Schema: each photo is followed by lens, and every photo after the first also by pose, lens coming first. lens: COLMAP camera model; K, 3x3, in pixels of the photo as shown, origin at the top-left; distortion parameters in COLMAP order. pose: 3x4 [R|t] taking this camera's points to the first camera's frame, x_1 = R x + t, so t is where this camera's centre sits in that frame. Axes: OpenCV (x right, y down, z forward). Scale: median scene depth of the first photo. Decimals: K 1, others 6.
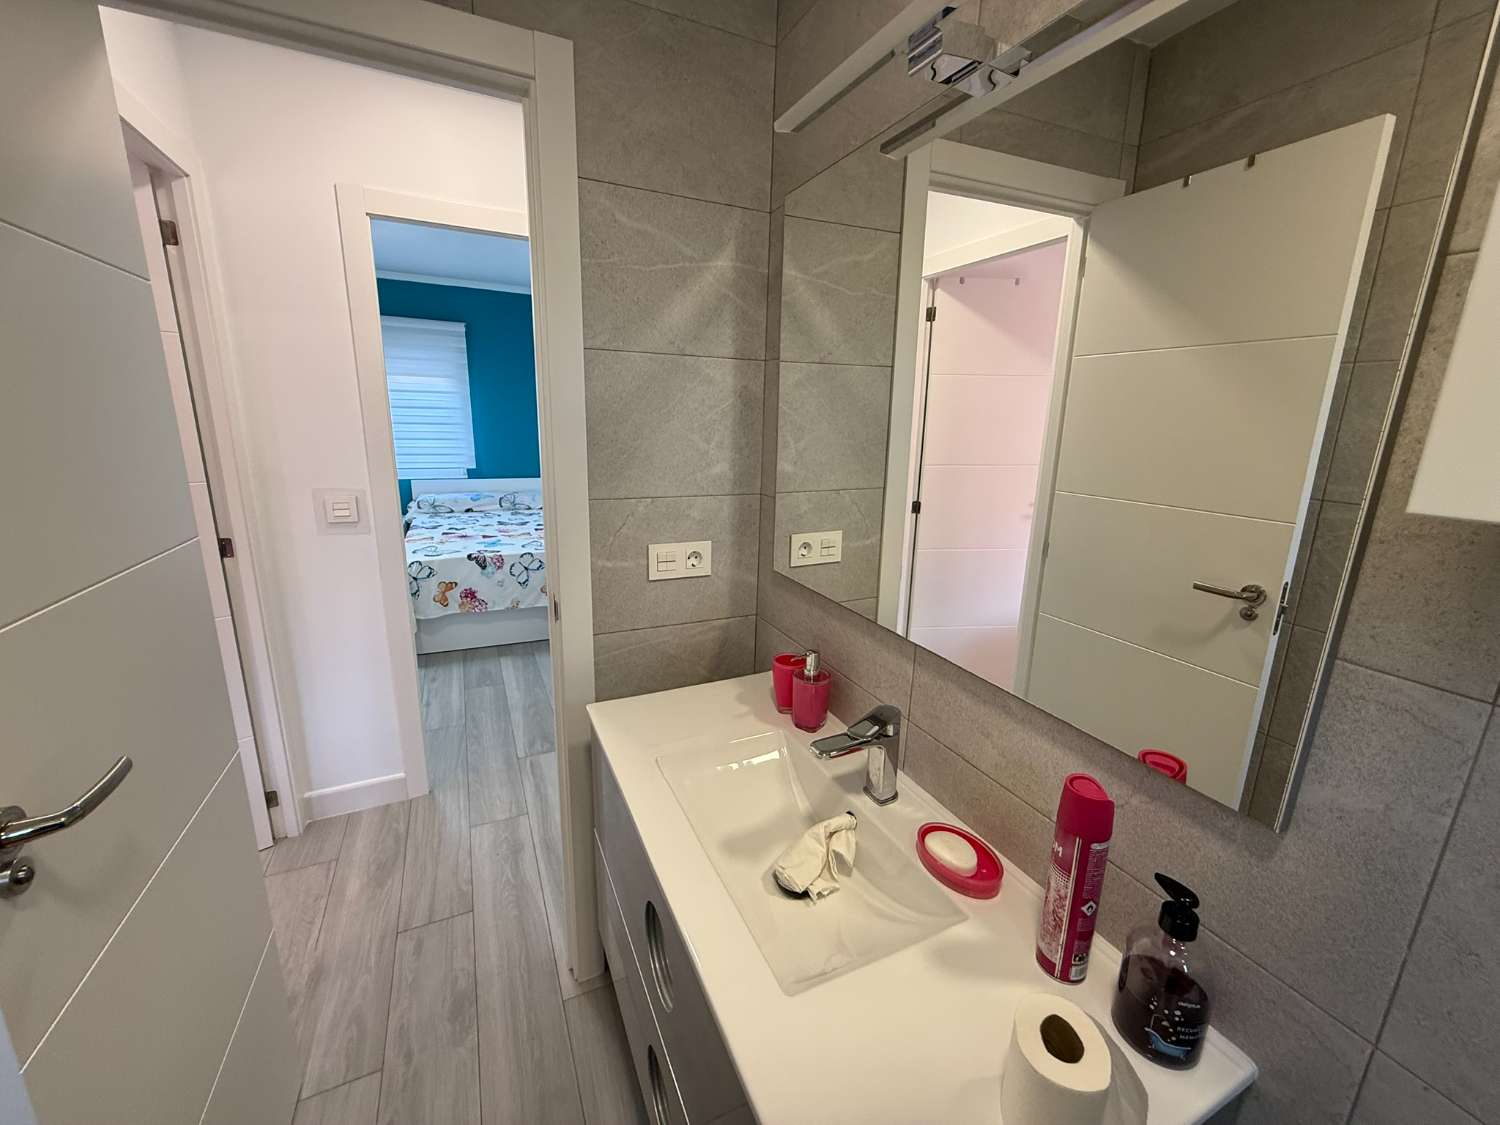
lens RADIAL K [[597.1, 0, 748.0], [0, 597.1, 559.8], [0, 0, 1]] dist [-0.001097, 0.000022]
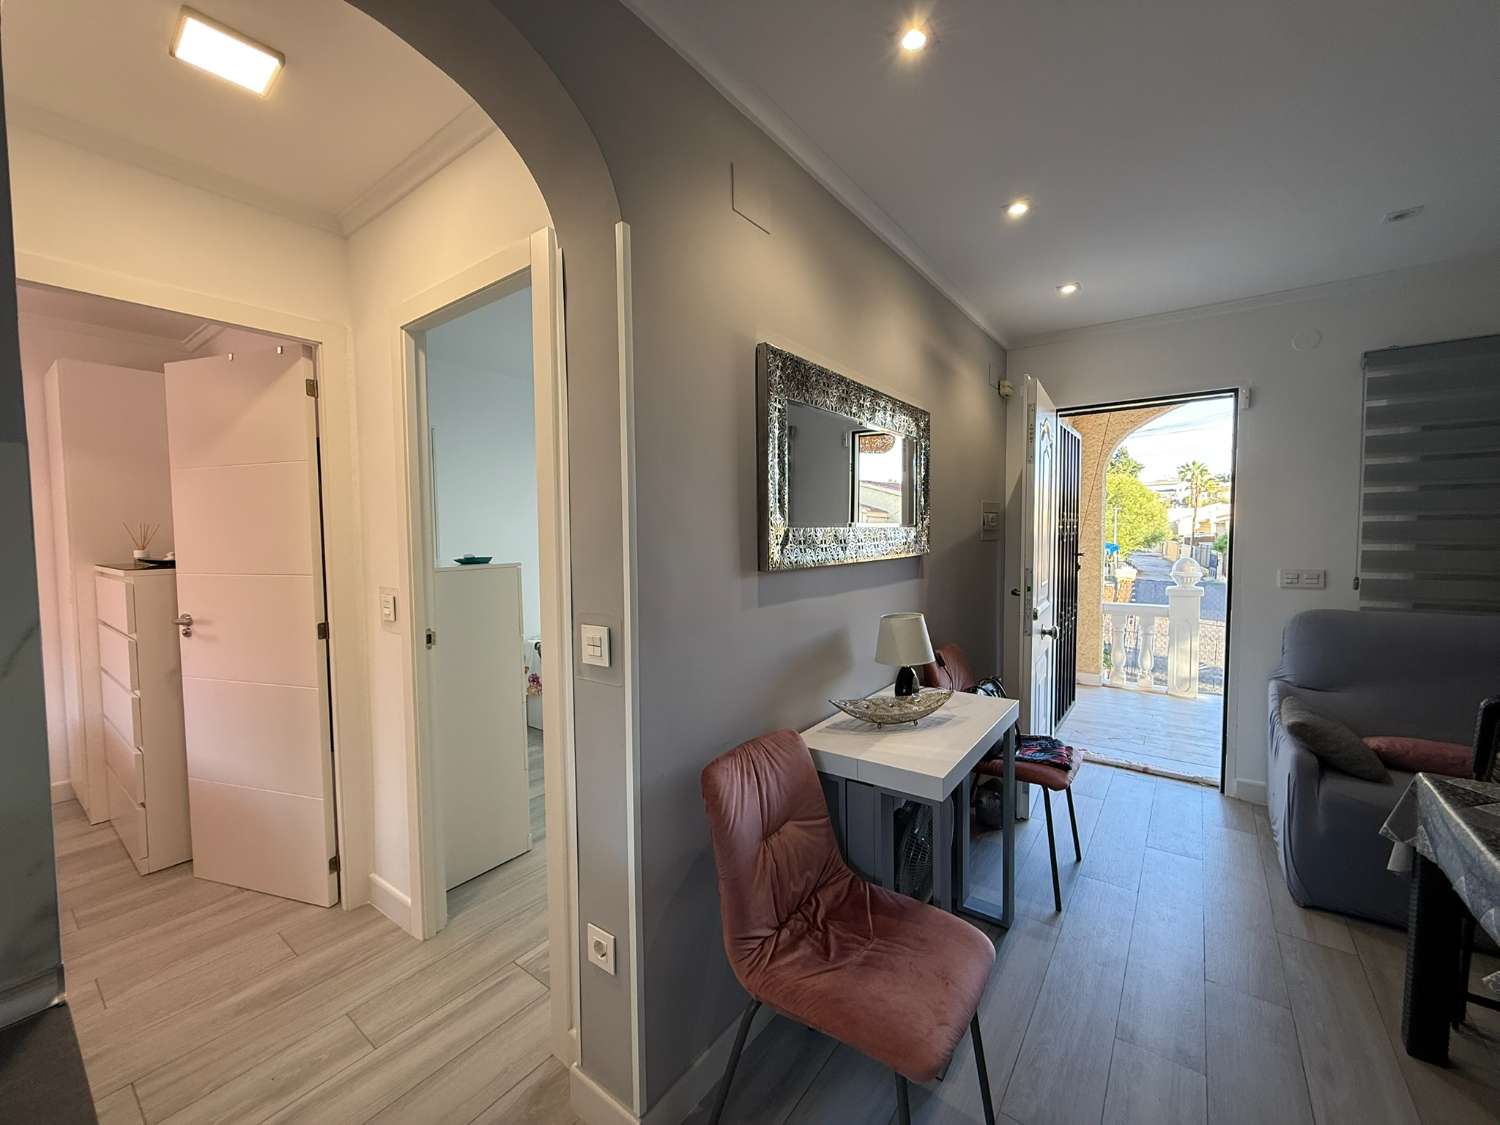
lens RADIAL K [[596.1, 0, 747.4], [0, 596.1, 560.8], [0, 0, 1]] dist [0.000022, 0.000587]
pose [[0.464614, 0.008462, -0.885473, 0.297341], [-0.183559, 0.979155, -0.086958, -0.107433], [0.866279, 0.202939, 0.456482, 0.597321]]
